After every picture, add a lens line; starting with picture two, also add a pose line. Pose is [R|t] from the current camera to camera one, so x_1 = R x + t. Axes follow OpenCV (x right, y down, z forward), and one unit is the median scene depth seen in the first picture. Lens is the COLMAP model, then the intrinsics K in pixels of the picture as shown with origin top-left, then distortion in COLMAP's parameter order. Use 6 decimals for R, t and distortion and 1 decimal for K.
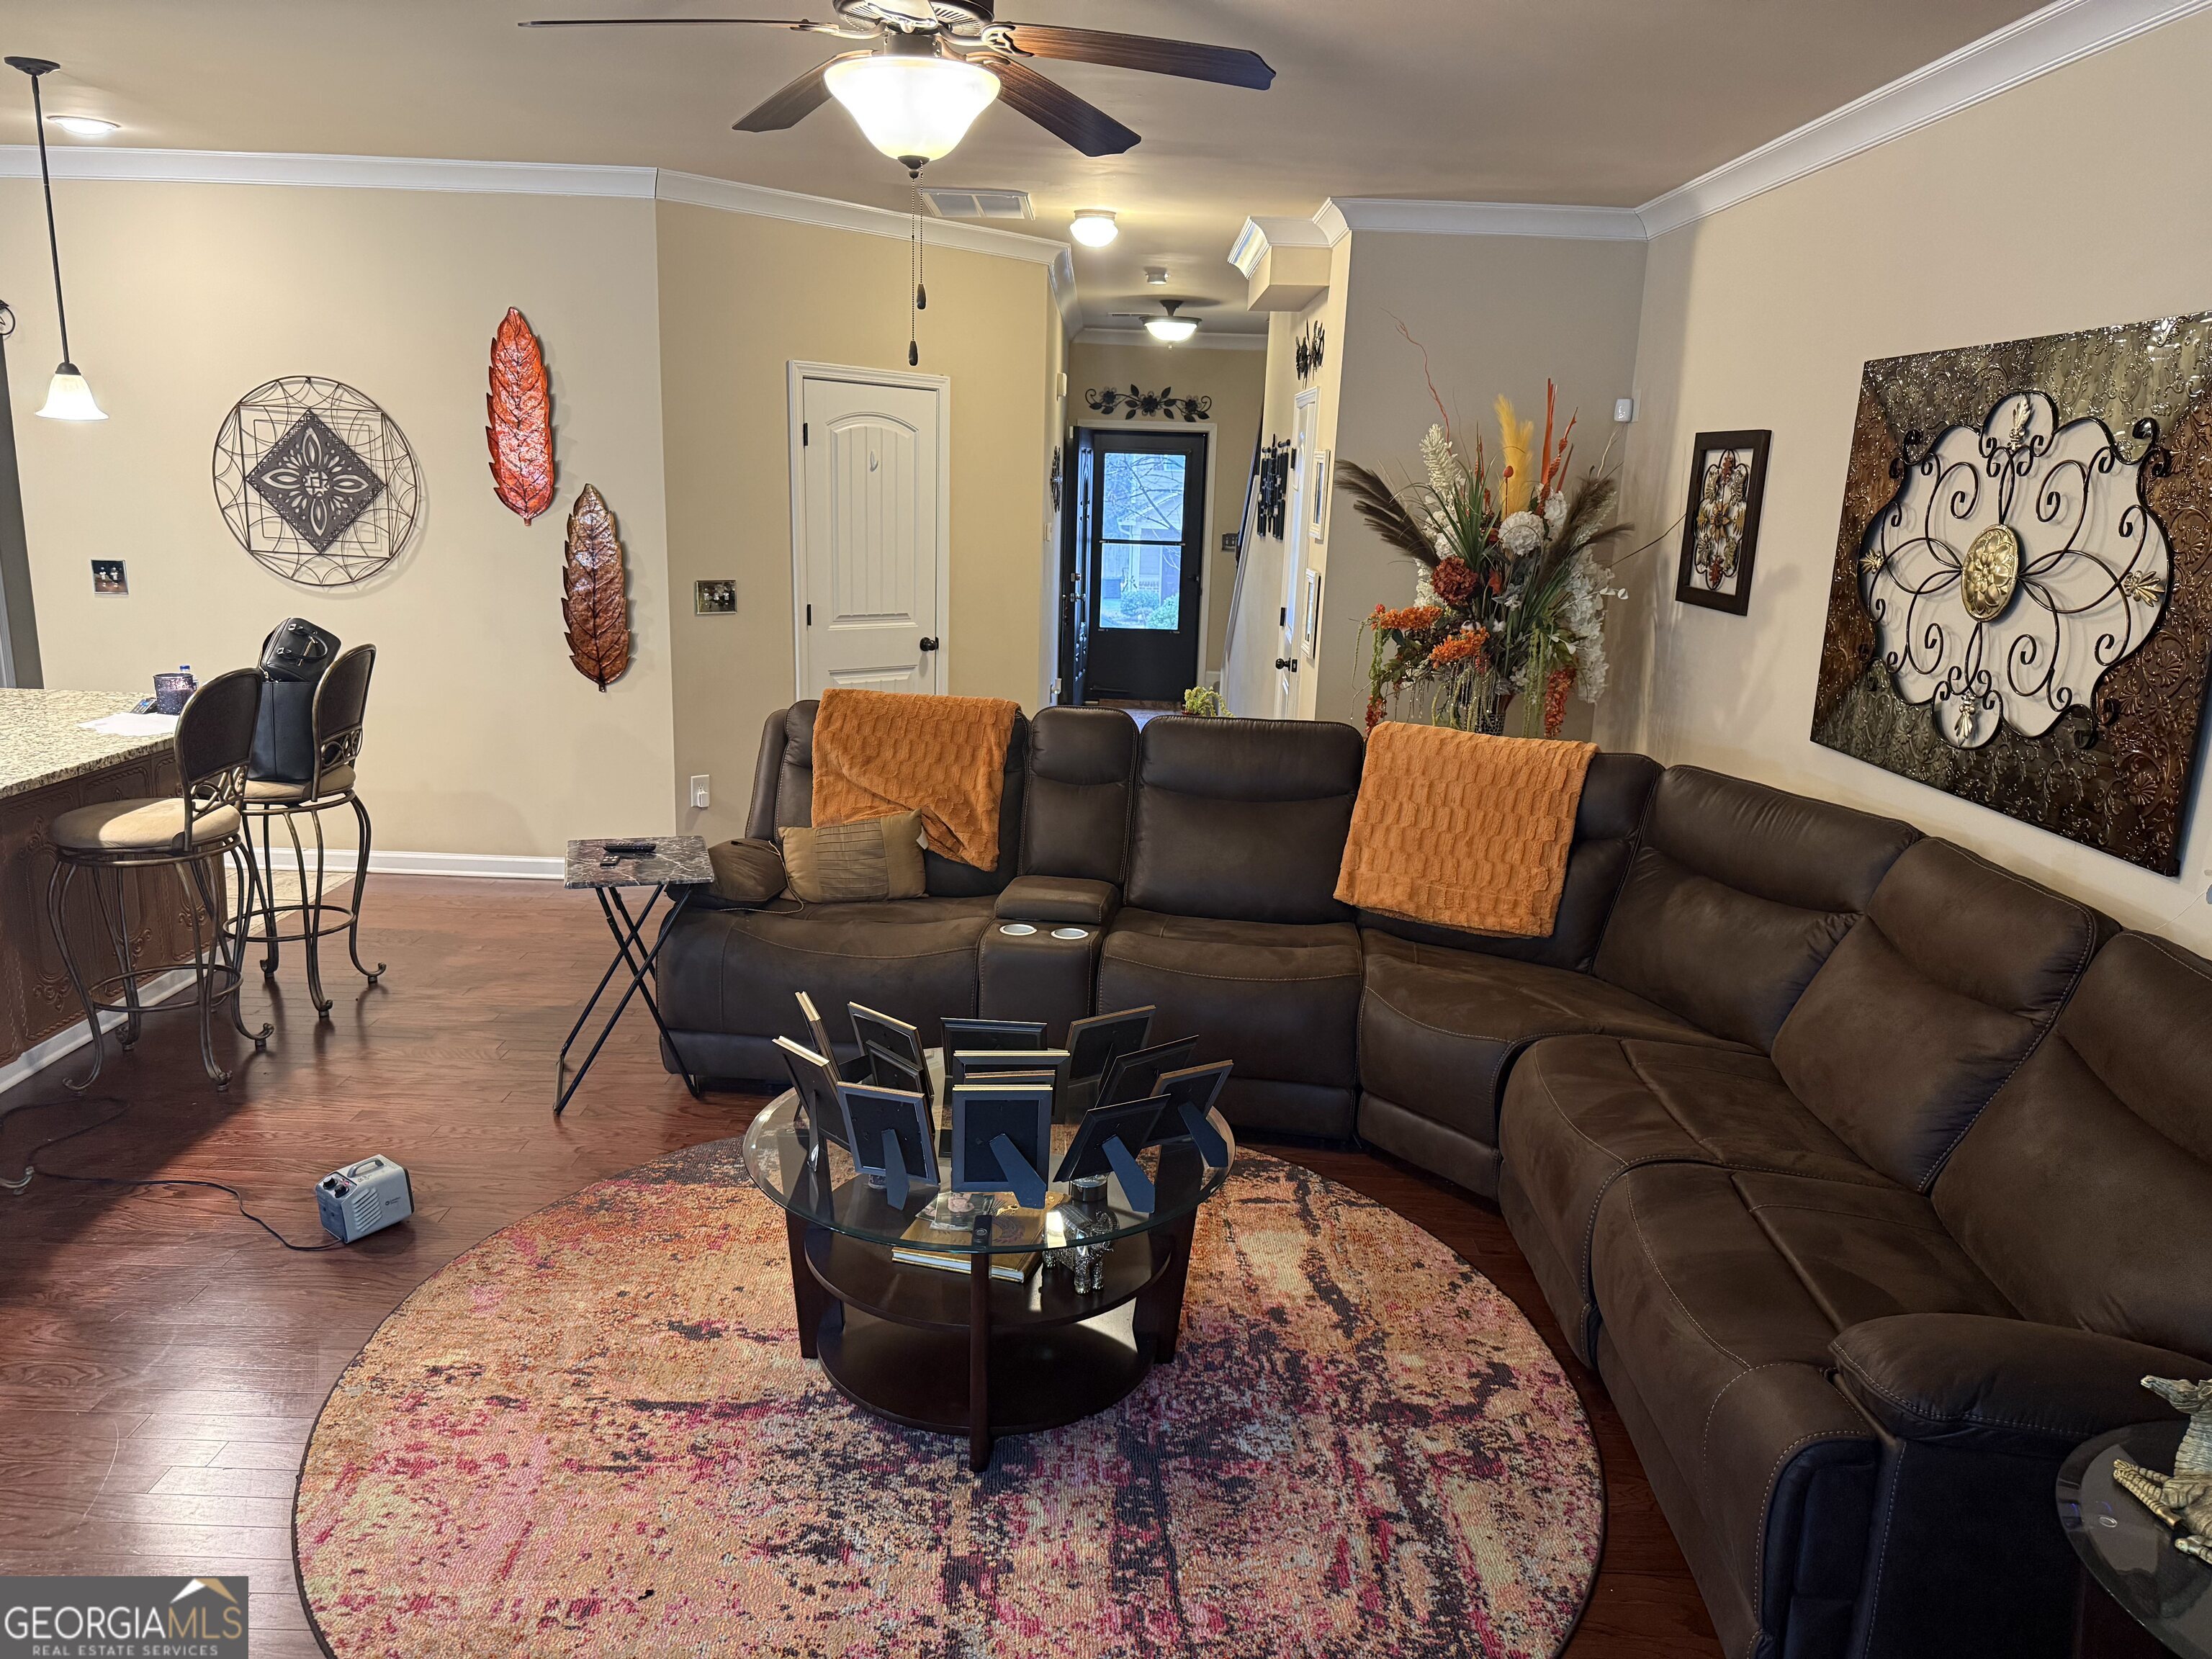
lens RADIAL K [[1568.0, 0, 1091.6], [0, 1568.0, 831.2], [0, 0, 1]] dist [0.077824, -0.106767]
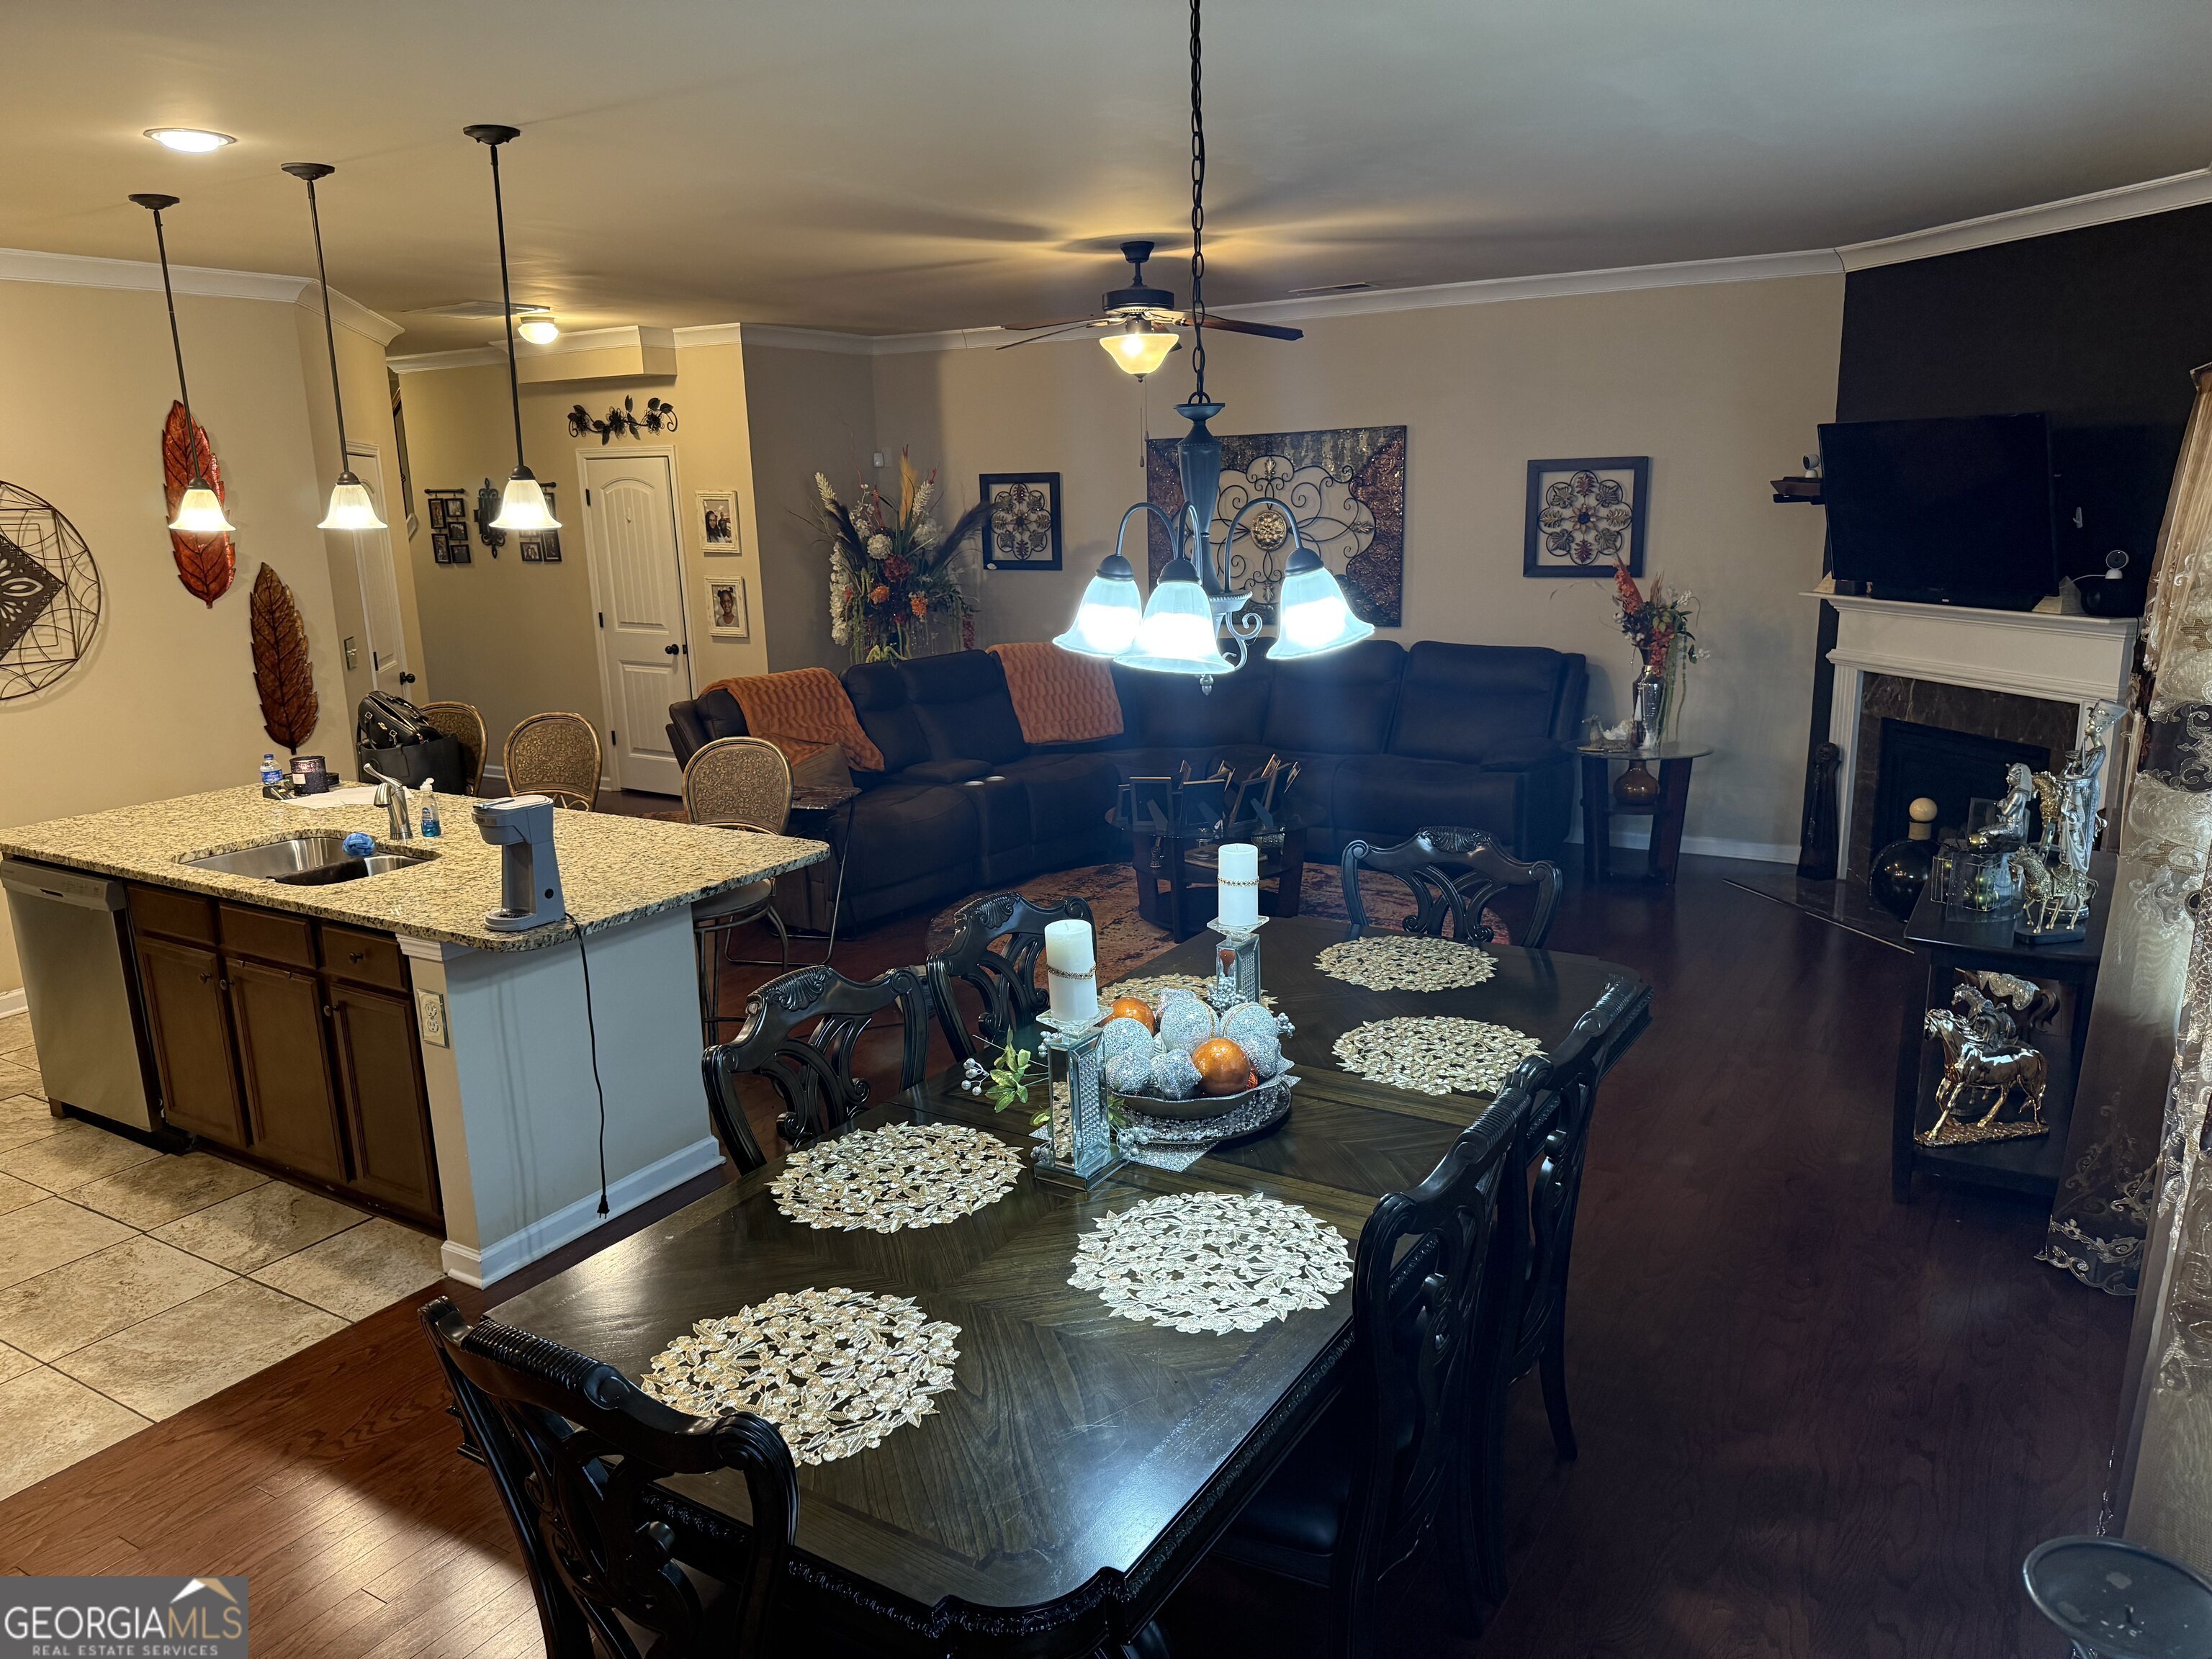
lens RADIAL K [[1568.0, 0, 1117.6], [0, 1568.0, 834.5], [0, 0, 1]] dist [0.077824, -0.106767]
pose [[0.504173, -0.237386, 0.830336, -0.620924], [0.233796, 0.963093, 0.133381, -0.033101], [-0.831354, 0.126883, 0.541066, -0.020232]]
